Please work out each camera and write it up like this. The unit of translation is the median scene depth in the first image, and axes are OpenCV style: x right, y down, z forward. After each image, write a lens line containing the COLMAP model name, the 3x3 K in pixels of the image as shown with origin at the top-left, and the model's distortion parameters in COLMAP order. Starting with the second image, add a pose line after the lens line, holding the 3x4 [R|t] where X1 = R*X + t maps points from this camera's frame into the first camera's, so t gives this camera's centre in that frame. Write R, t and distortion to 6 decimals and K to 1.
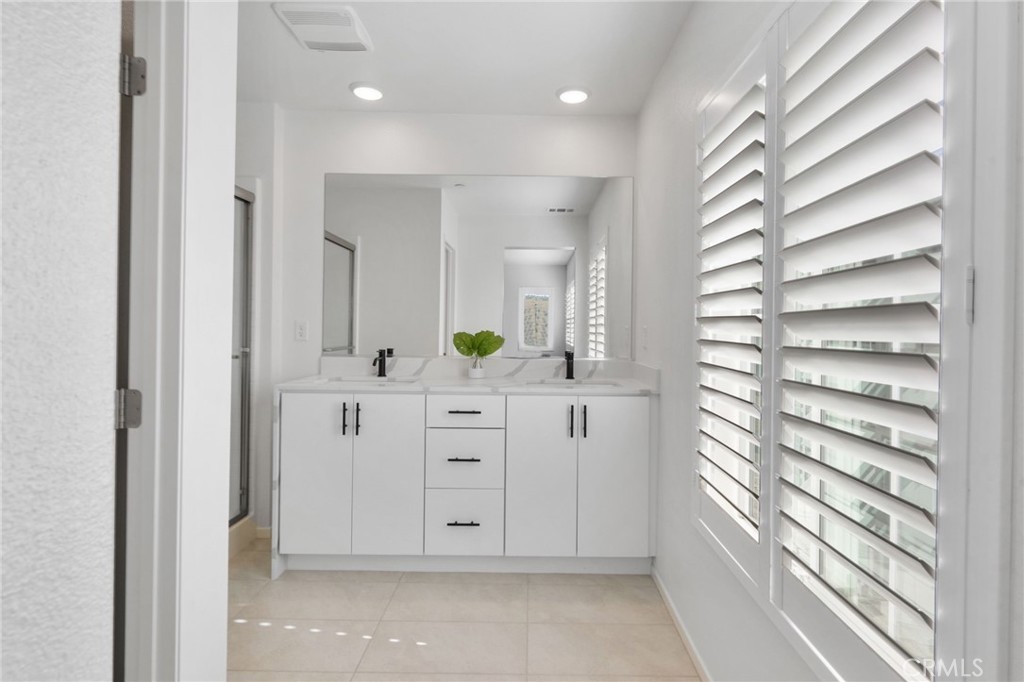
lens RADIAL K [[509.7, 0, 528.7], [0, 509.7, 329.1], [0, 0, 1]] dist [-0.001168, -0.000511]
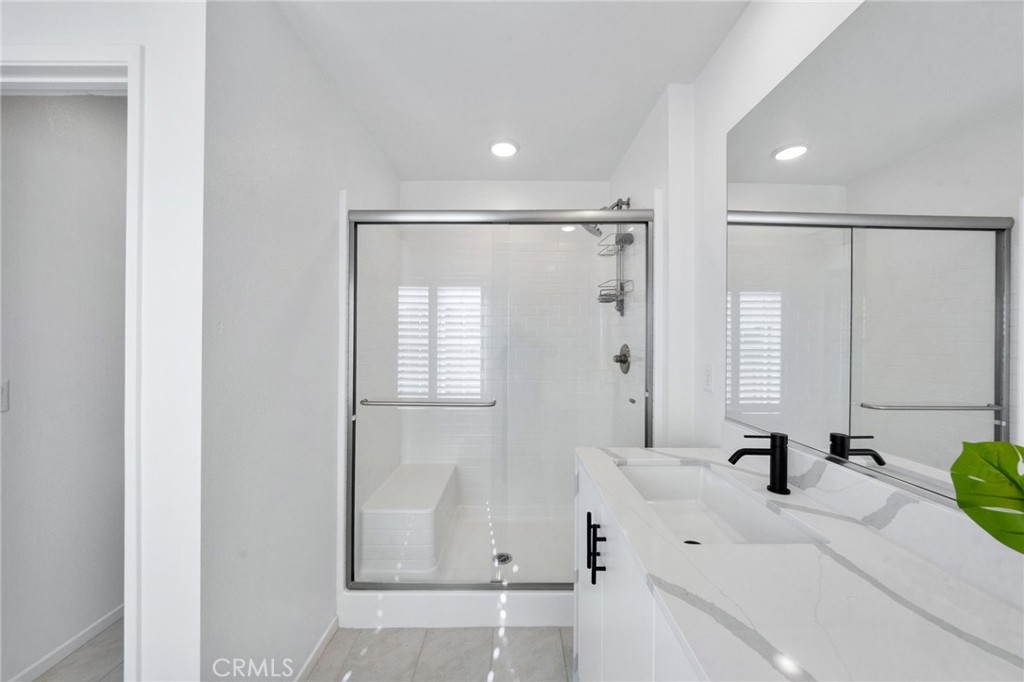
lens RADIAL K [[354.2, 0, 512.0], [0, 354.2, 341.0], [0, 0, 1]] dist [-0.001142, -0.000130]
pose [[0.008226, -0.011376, -0.999901, 0.043026], [-0.012310, 0.999858, -0.011476, -0.043837], [0.999890, 0.012404, 0.008084, 0.859223]]
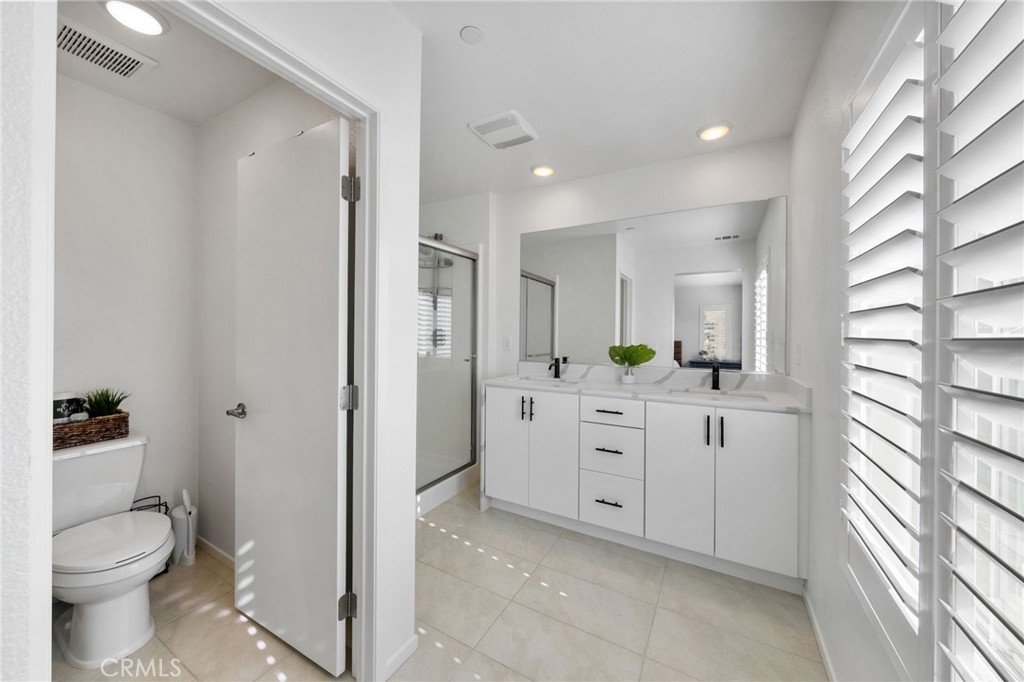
lens RADIAL K [[365.0, 0, 514.4], [0, 365.0, 334.9], [0, 0, 1]] dist [-0.000989, -0.000175]
pose [[0.872986, -0.002505, -0.487738, 0.099622], [-0.001735, 0.999965, -0.008241, -0.014749], [0.487741, 0.008041, 0.872951, 0.112994]]
